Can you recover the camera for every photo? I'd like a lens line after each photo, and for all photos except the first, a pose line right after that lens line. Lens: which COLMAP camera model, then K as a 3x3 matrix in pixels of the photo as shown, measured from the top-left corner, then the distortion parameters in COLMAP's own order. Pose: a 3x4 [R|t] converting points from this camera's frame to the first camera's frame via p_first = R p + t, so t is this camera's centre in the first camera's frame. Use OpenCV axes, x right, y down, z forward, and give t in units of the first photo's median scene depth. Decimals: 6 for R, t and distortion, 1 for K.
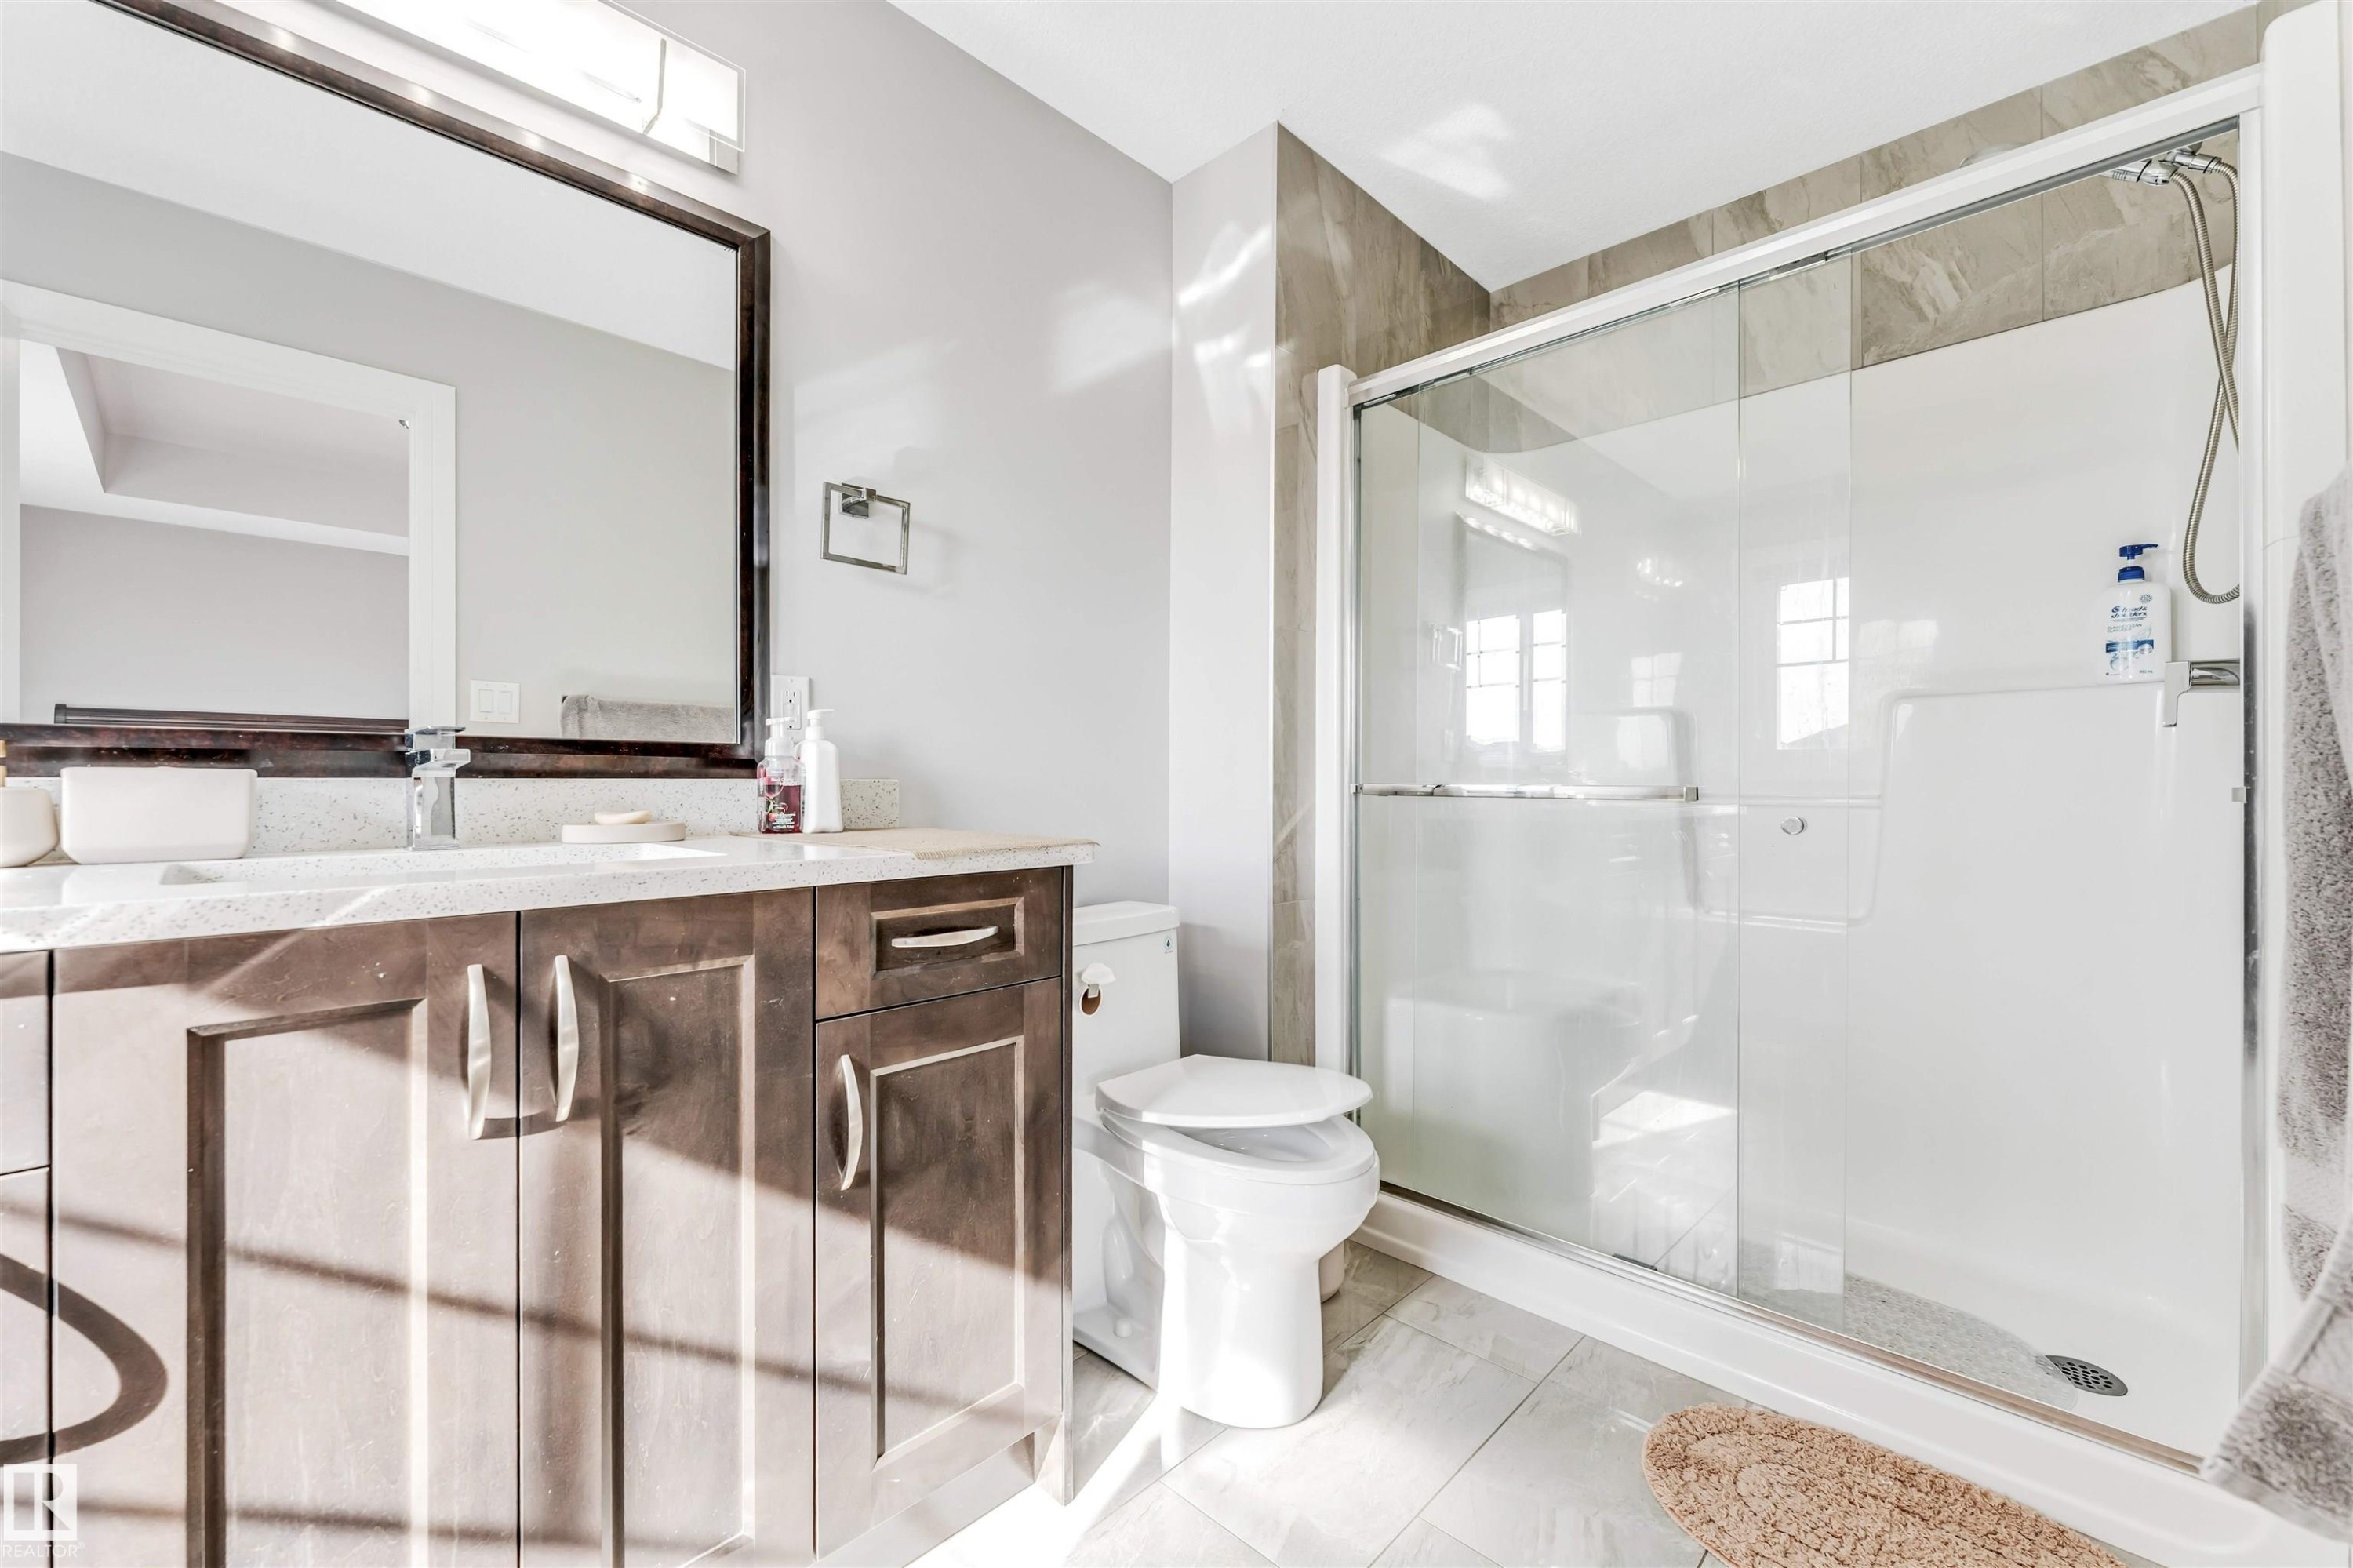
lens RADIAL K [[946.1, 0, 1153.3], [0, 946.1, 791.7], [0, 0, 1]] dist [-0.001630, -0.000322]
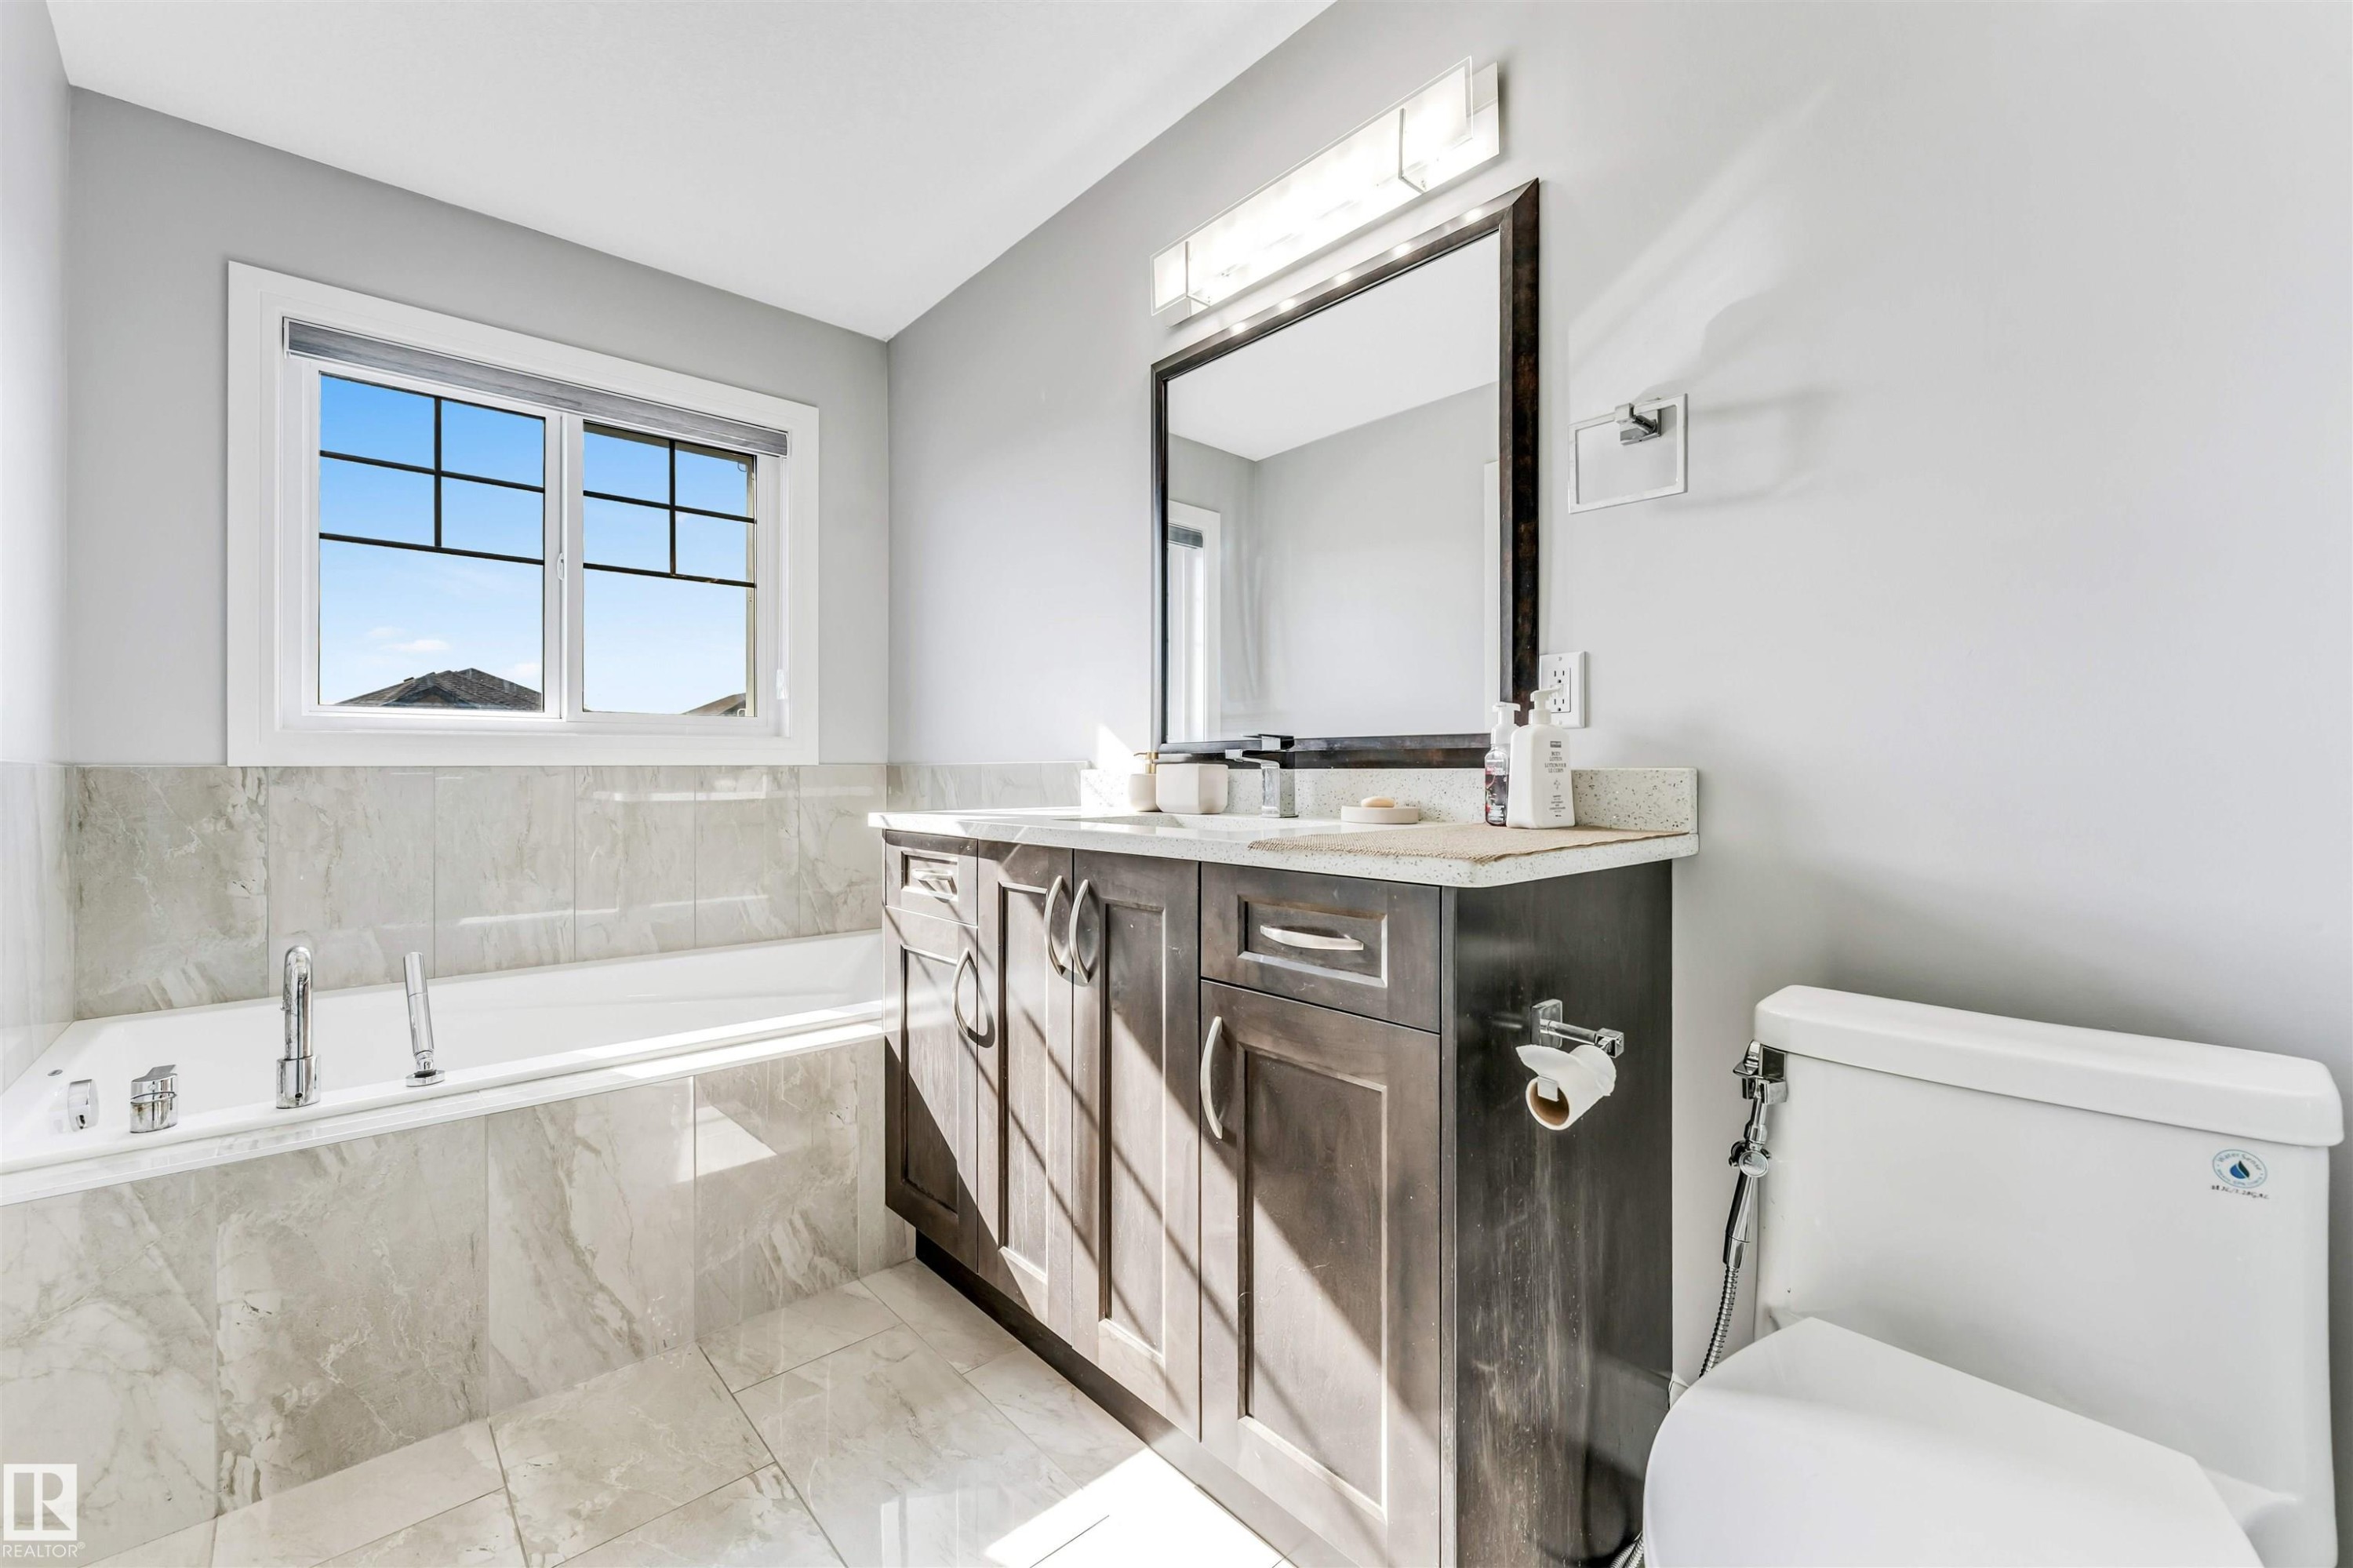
lens RADIAL K [[952.3, 0, 1176.5], [0, 952.3, 784.0], [0, 0, 1]] dist [-0.001083, -0.000075]
pose [[-0.055056, 0.012429, -0.998406, 0.797463], [-0.012884, 0.999830, 0.013157, -0.009454], [0.998400, 0.013587, -0.054887, 1.016411]]
